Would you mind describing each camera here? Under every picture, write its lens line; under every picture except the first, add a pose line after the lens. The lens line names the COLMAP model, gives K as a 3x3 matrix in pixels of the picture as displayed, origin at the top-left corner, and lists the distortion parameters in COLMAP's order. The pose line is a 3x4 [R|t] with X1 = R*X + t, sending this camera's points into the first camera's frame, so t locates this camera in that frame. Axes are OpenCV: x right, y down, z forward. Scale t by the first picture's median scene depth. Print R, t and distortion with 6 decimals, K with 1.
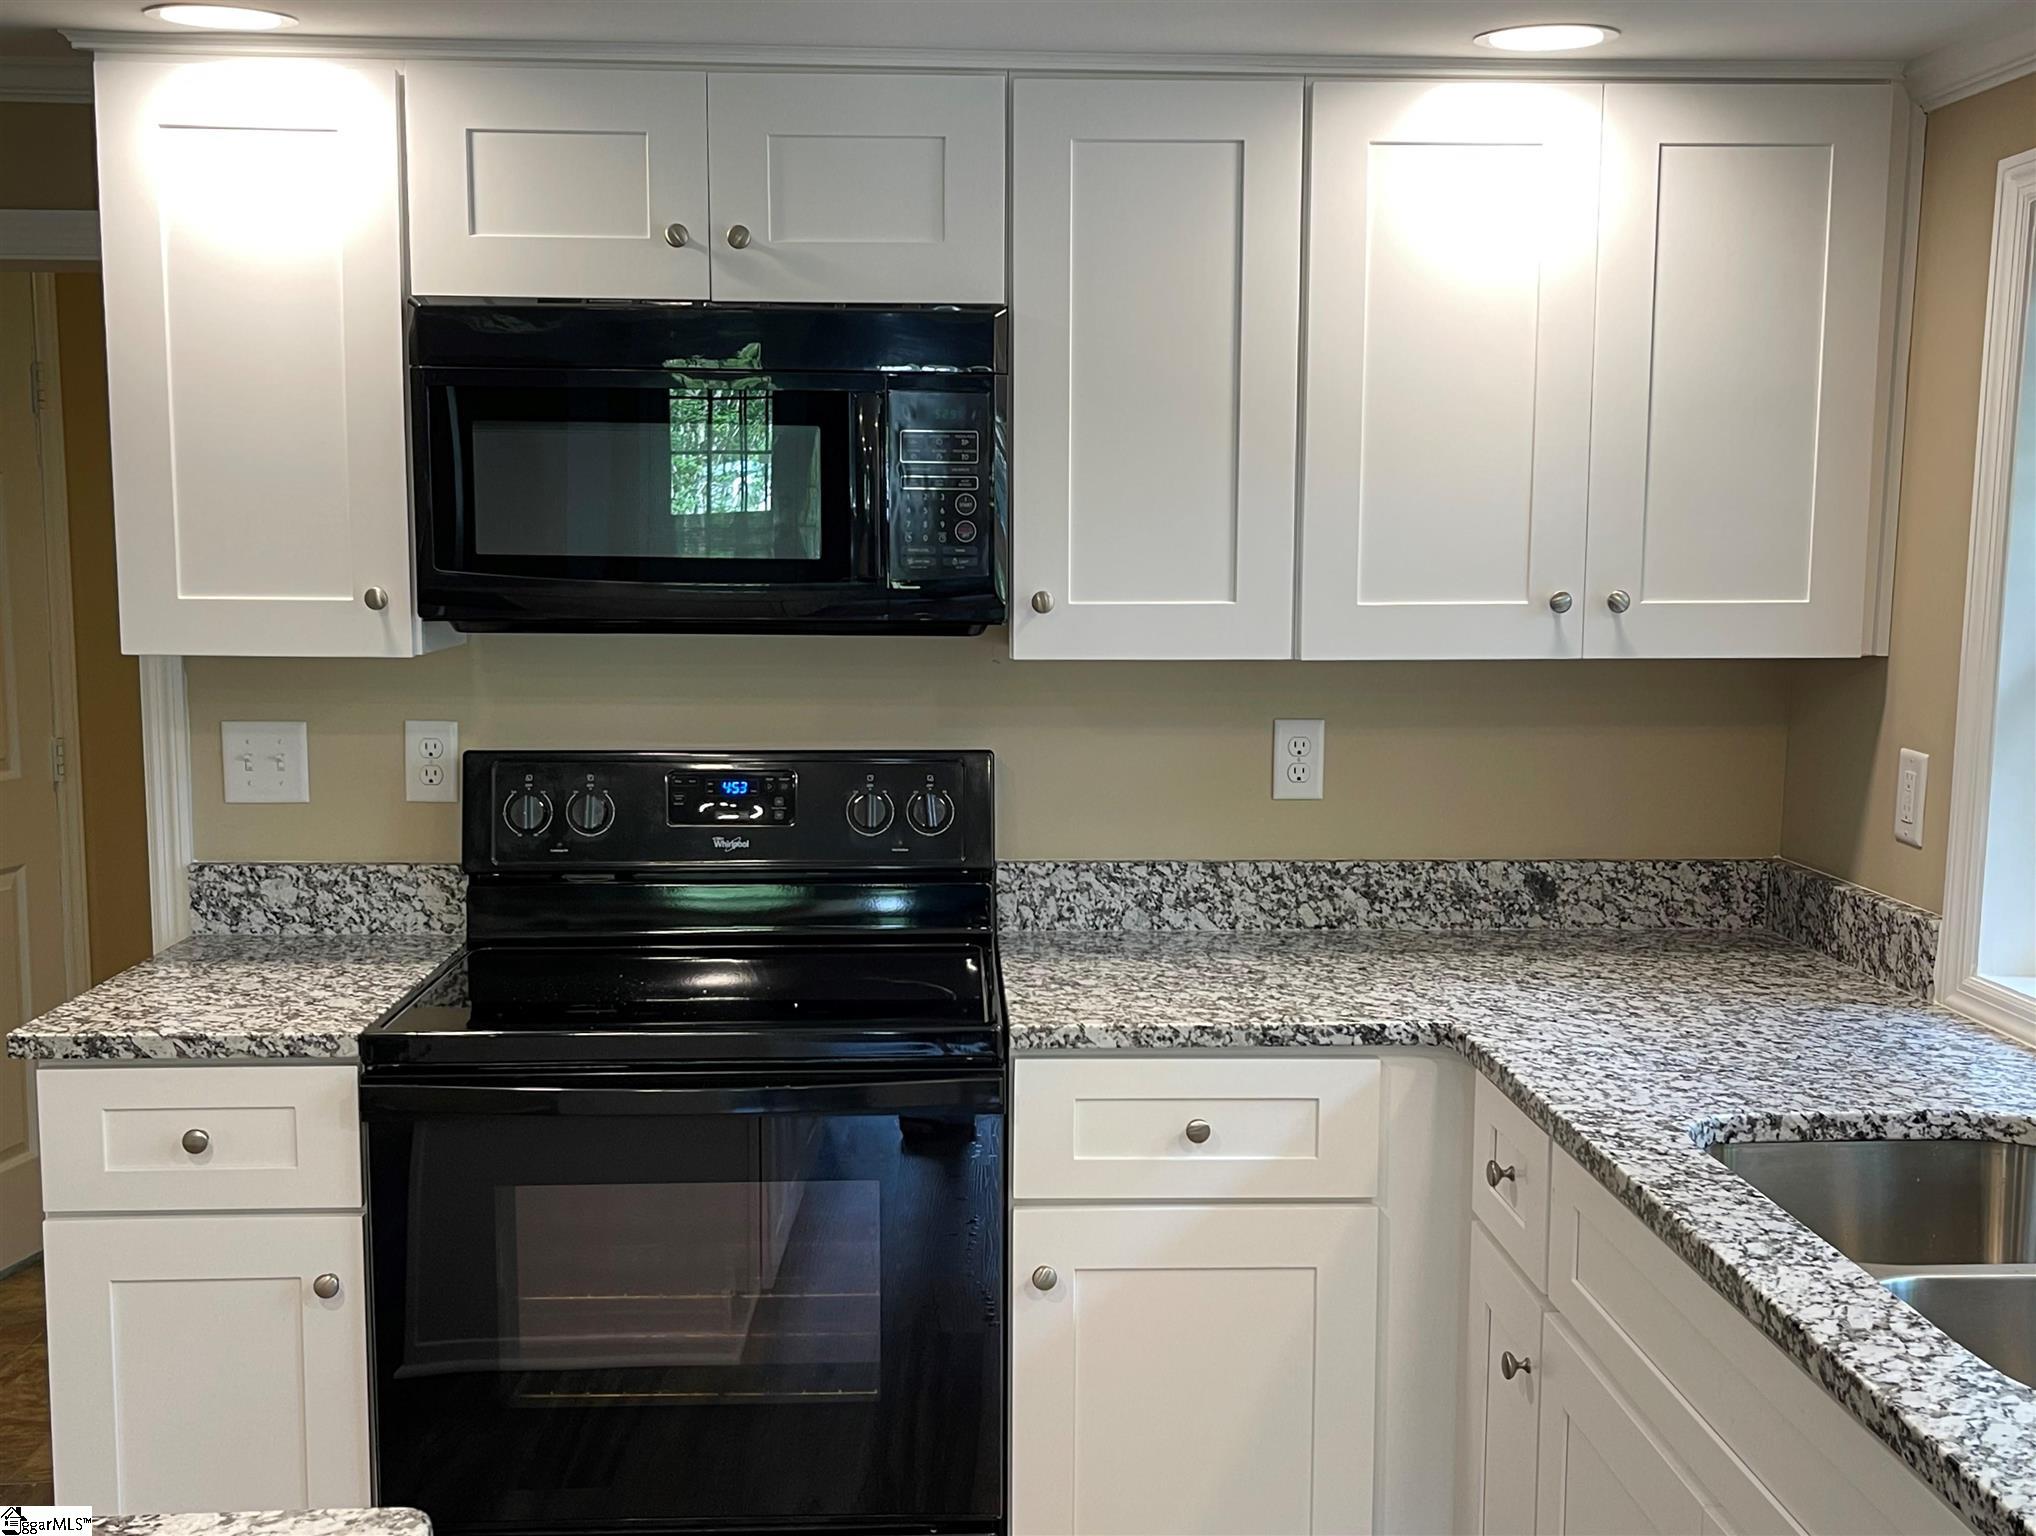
lens RADIAL K [[2085.0, 0, 1022.0], [0, 2085.0, 827.4], [0, 0, 1]] dist [0.121092, -0.286450]
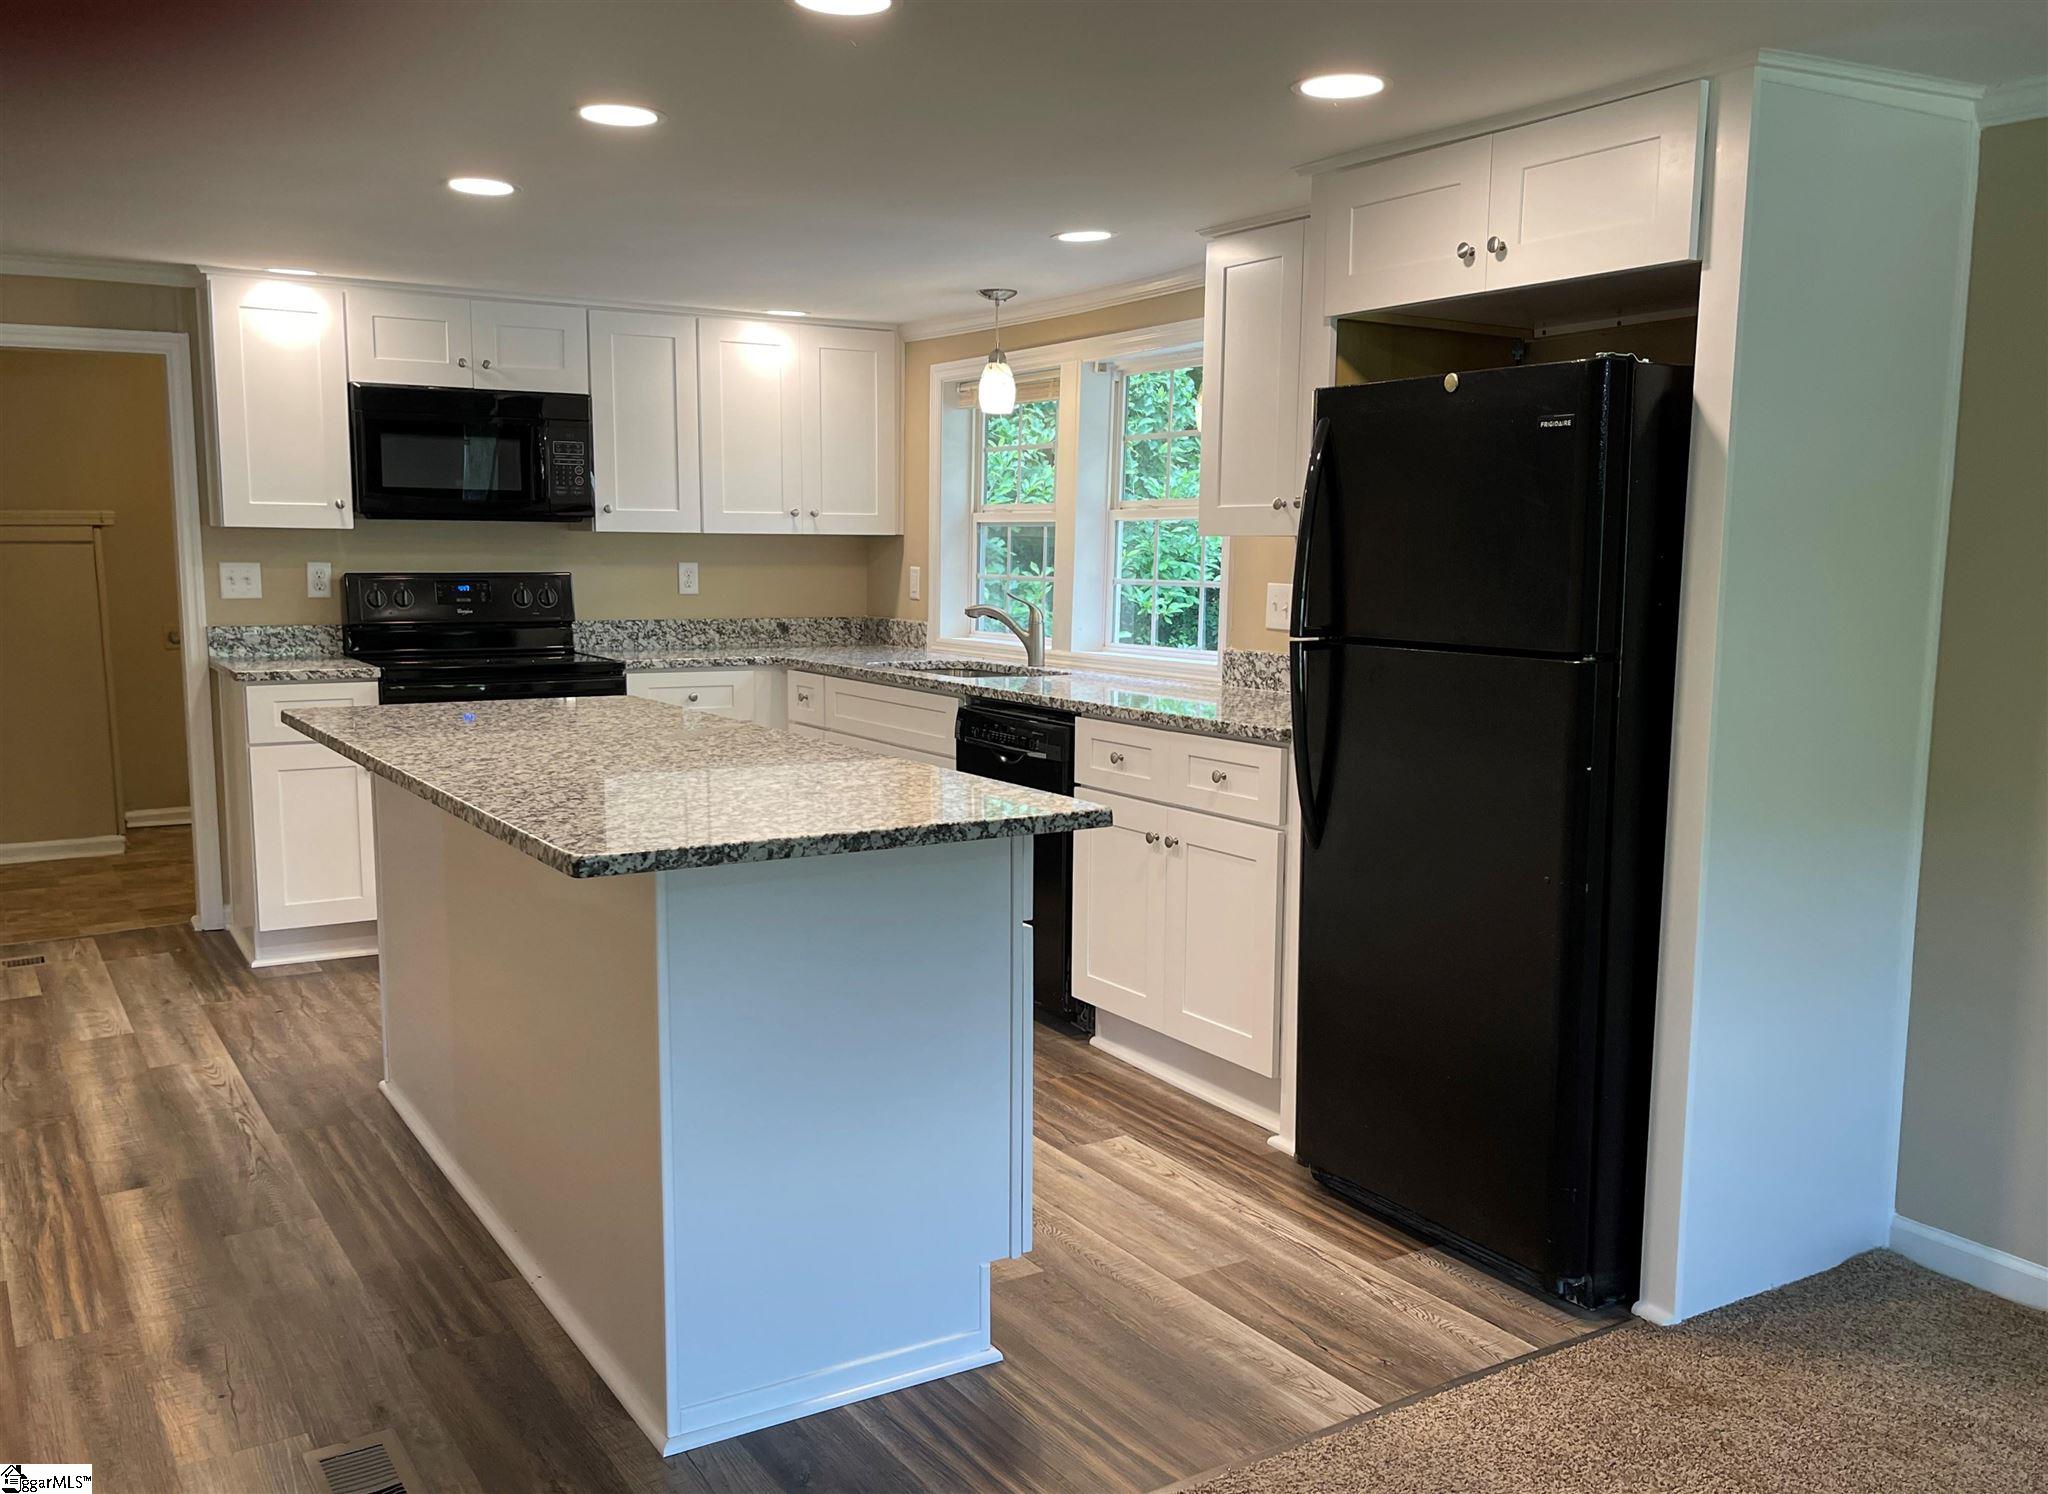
lens RADIAL K [[1642.7, 0, 1024.0], [0, 1642.7, 747.0], [0, 0, 1]] dist [0.007446, 0.004191]
pose [[0.879621, -0.055519, 0.472424, -0.505017], [0.055619, 0.998357, 0.013768, 0.183095], [-0.472412, 0.014166, 0.881264, -1.012506]]
